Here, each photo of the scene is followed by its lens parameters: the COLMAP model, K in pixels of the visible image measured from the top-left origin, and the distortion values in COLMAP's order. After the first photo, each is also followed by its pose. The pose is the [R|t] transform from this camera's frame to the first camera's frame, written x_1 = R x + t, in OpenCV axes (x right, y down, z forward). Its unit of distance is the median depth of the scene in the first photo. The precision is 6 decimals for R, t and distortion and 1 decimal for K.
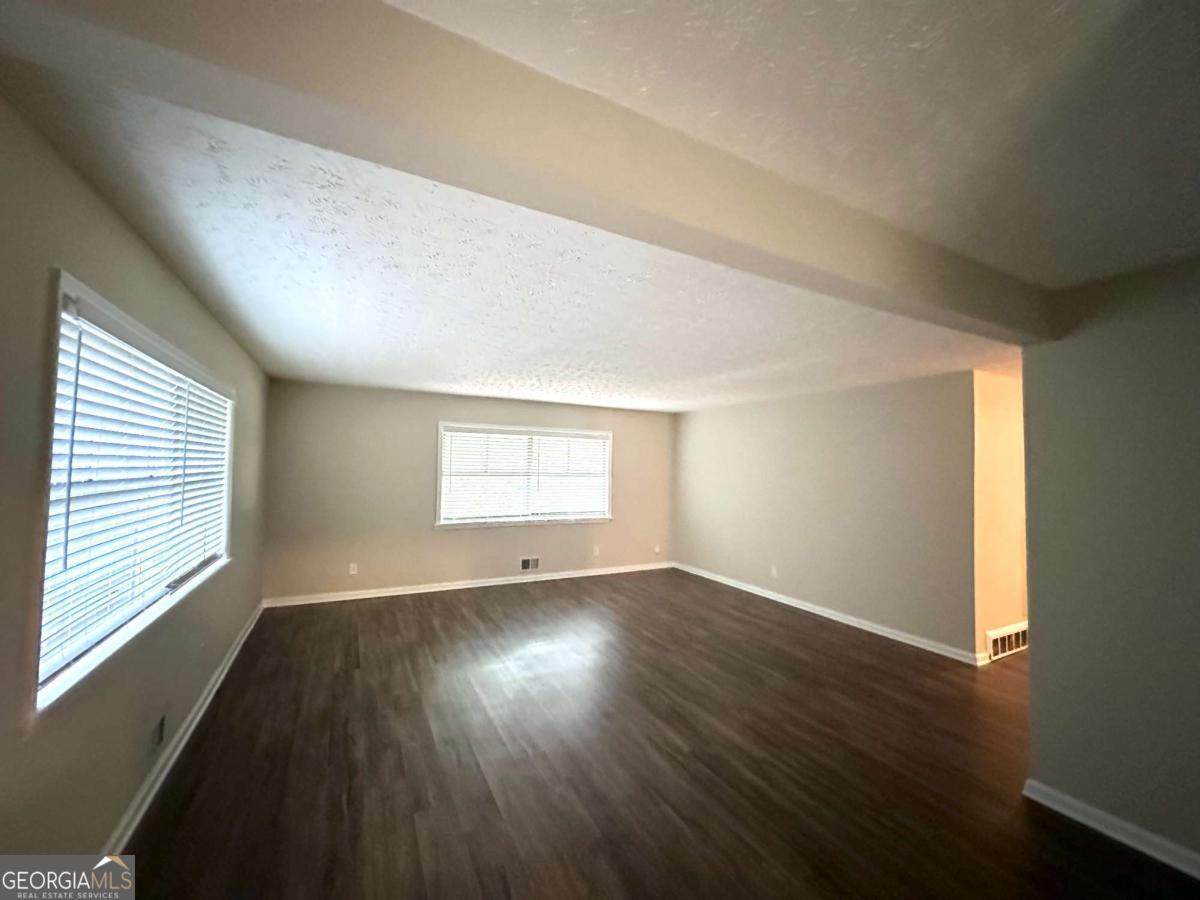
lens RADIAL K [[480.4, 0, 599.0], [0, 480.4, 450.9], [0, 0, 1]] dist [-0.003897, 0.000102]
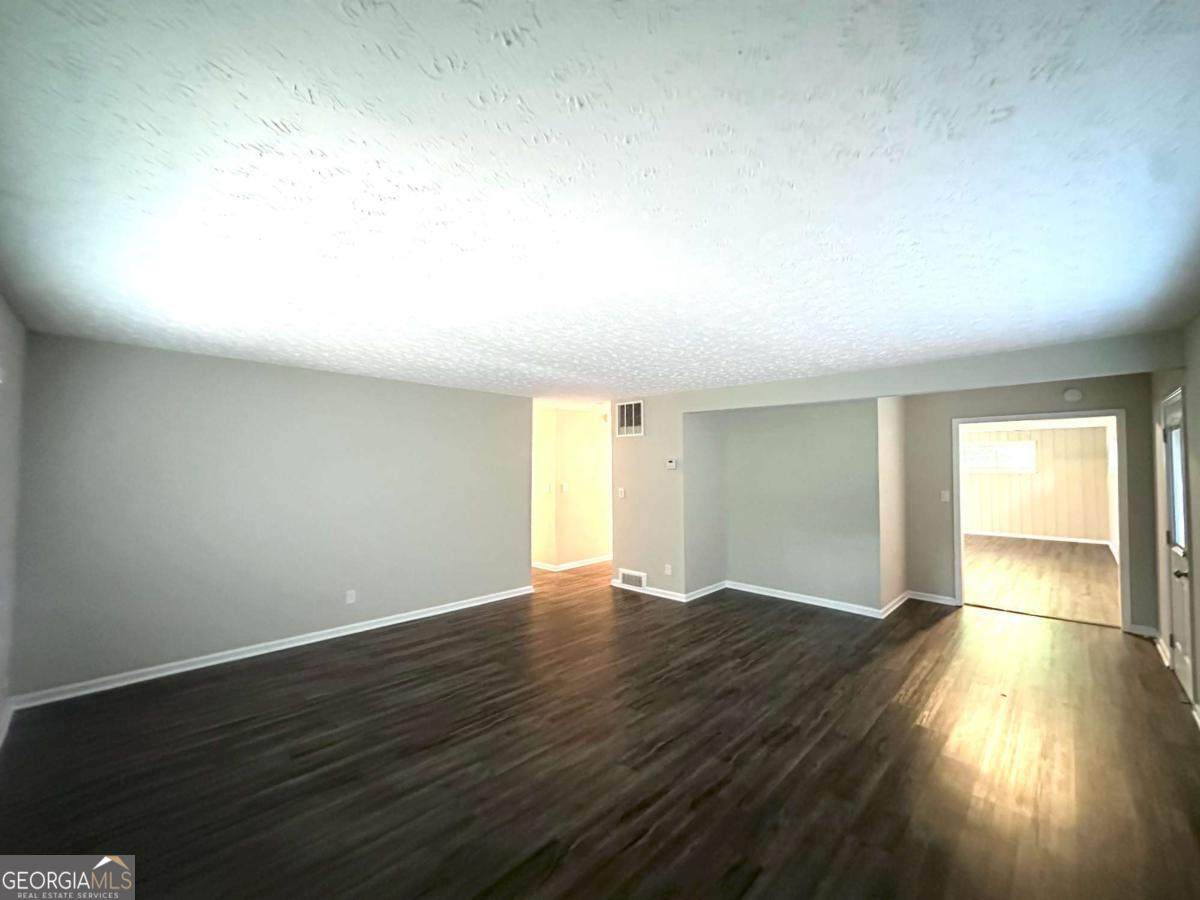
lens RADIAL K [[480.4, 0, 598.7], [0, 480.4, 450.5], [0, 0, 1]] dist [-0.003897, 0.000102]
pose [[-0.308764, -0.000671, 0.951138, -1.001822], [-0.041317, 0.999065, -0.012707, 0.010826], [-0.950241, -0.043221, -0.308503, 1.736157]]
